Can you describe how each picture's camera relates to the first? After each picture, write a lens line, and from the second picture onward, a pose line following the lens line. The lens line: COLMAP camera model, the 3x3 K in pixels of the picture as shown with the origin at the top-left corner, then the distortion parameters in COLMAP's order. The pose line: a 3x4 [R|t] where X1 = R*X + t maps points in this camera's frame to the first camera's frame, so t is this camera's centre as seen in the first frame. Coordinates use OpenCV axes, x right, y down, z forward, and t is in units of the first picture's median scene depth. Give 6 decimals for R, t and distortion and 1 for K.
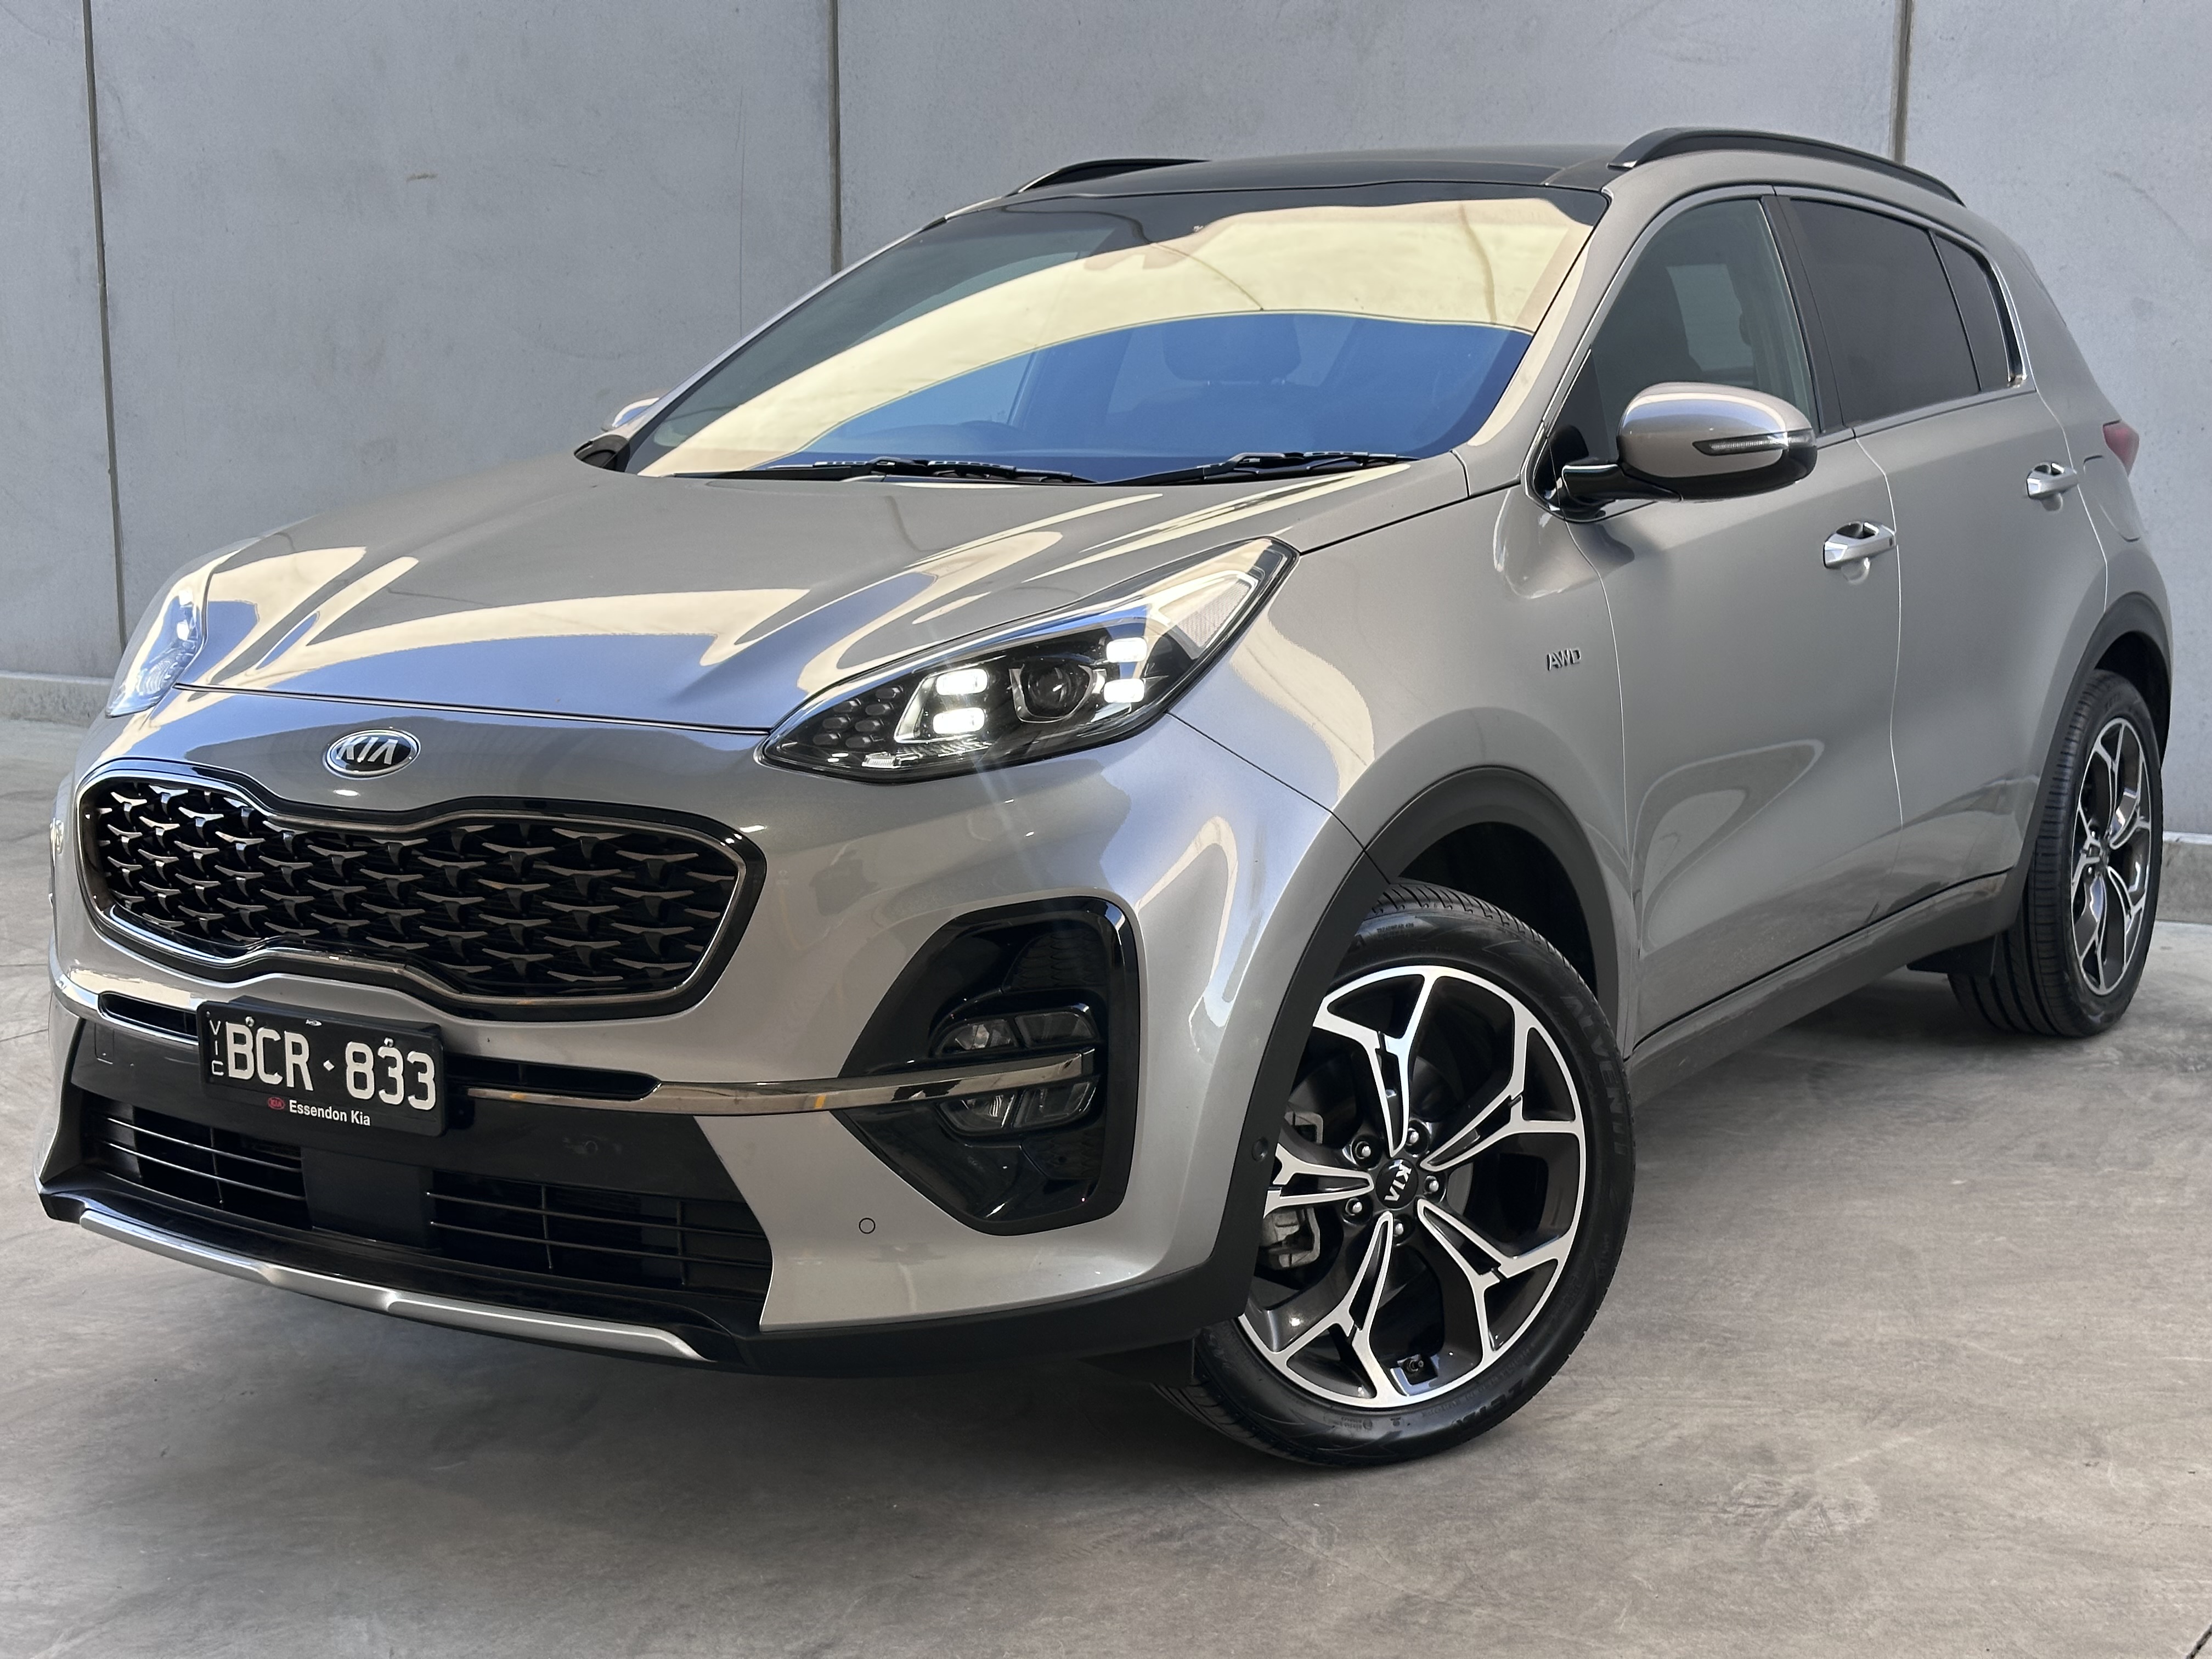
lens RADIAL K [[3066.2, 0, 1108.5], [0, 3066.2, 848.6], [0, 0, 1]] dist [0.052431, 0.000000]
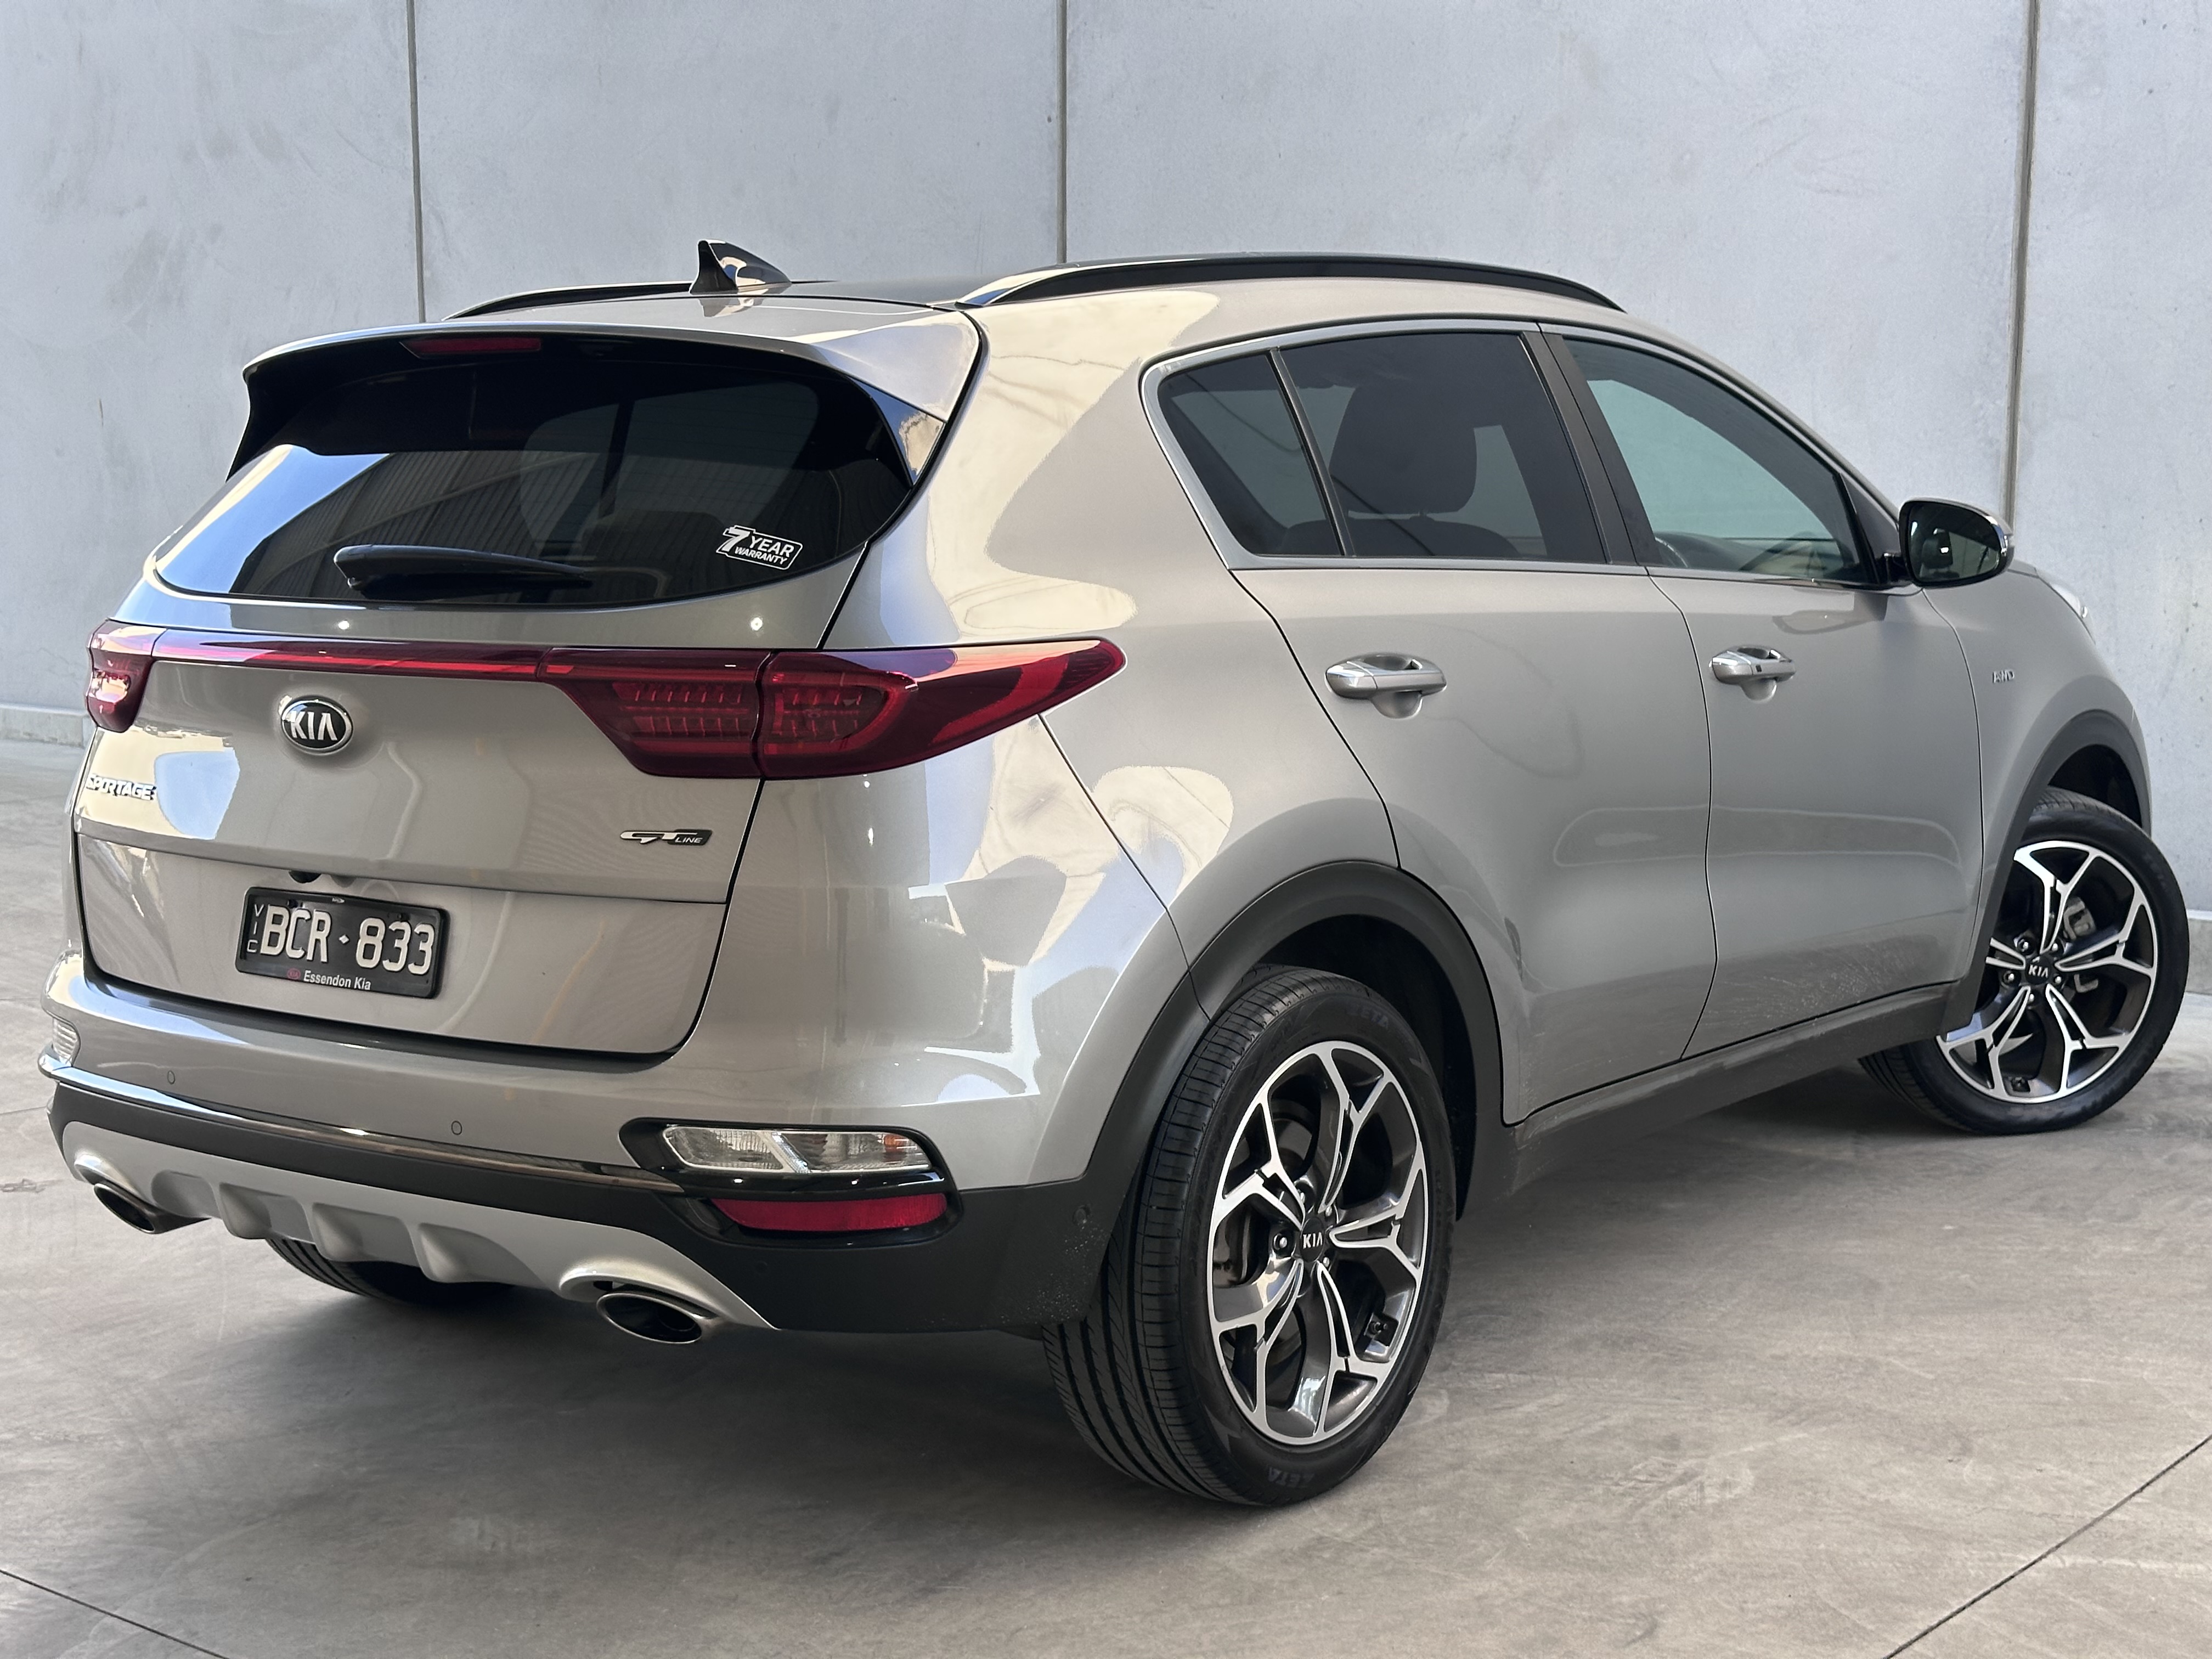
lens RADIAL K [[3066.2, 0, 1105.4], [0, 3066.2, 812.1], [0, 0, 1]] dist [0.052431, 0.000000]
pose [[0.993682, 0.014823, -0.111246, 0.126255], [-0.018496, 0.999315, -0.032056, -0.000180], [0.110695, 0.033911, 0.993276, -0.188318]]
